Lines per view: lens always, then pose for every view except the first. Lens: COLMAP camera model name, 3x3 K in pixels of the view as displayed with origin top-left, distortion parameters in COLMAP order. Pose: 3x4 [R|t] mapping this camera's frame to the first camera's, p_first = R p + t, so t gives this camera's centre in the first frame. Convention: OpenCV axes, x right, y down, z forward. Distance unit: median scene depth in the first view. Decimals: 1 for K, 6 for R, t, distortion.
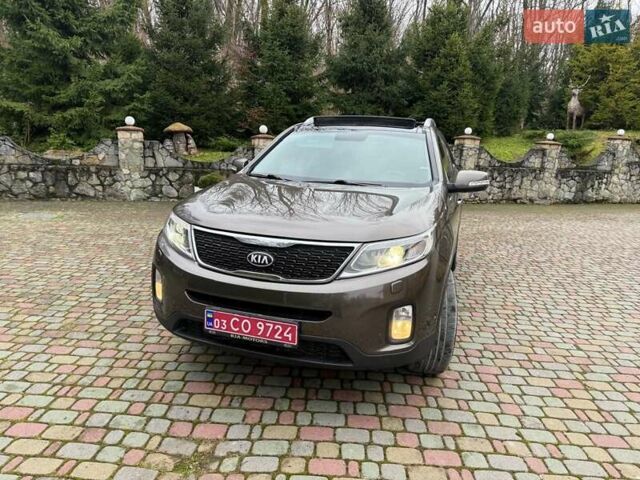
lens RADIAL K [[448.0, 0, 325.2], [0, 448.0, 244.3], [0, 0, 1]] dist [0.042932, -0.056471]
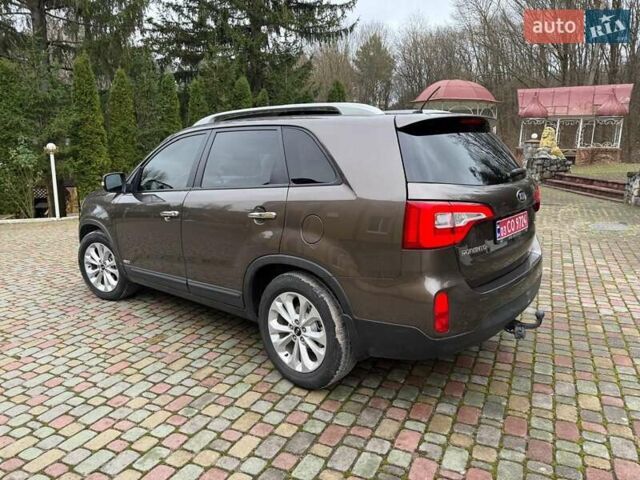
lens RADIAL K [[448.0, 0, 324.8], [0, 448.0, 238.5], [0, 0, 1]] dist [0.042932, -0.056471]
pose [[-0.391600, 0.146989, -0.908319, 1.005571], [-0.185421, 0.954301, 0.234370, -0.317289], [0.901260, 0.260200, -0.346449, 1.647113]]
